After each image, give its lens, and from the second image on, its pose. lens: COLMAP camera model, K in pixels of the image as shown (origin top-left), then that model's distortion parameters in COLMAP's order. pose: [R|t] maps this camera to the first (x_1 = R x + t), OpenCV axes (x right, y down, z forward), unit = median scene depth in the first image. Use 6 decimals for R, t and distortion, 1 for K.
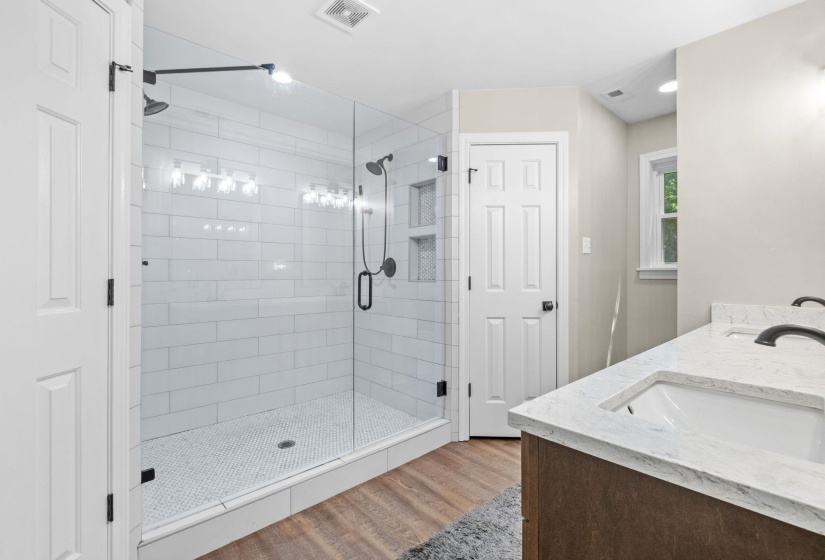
lens RADIAL K [[367.1, 0, 411.5], [0, 367.1, 276.2], [0, 0, 1]] dist [-0.001733, -0.001205]
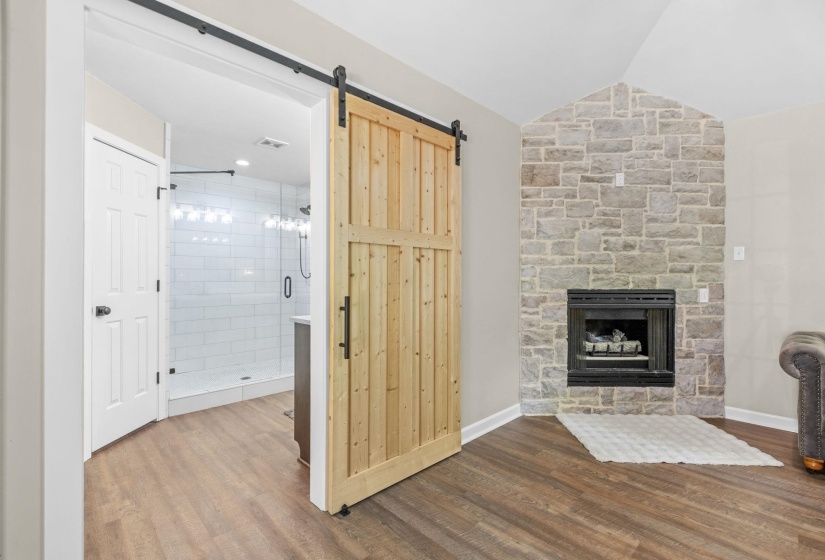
lens RADIAL K [[367.1, 0, 414.0], [0, 367.1, 283.1], [0, 0, 1]] dist [-0.001733, -0.001205]
pose [[0.999407, 0.003717, 0.034233, 0.345225], [-0.004062, 0.999942, 0.010011, -0.001004], [-0.034194, -0.010144, 0.999364, -0.660169]]
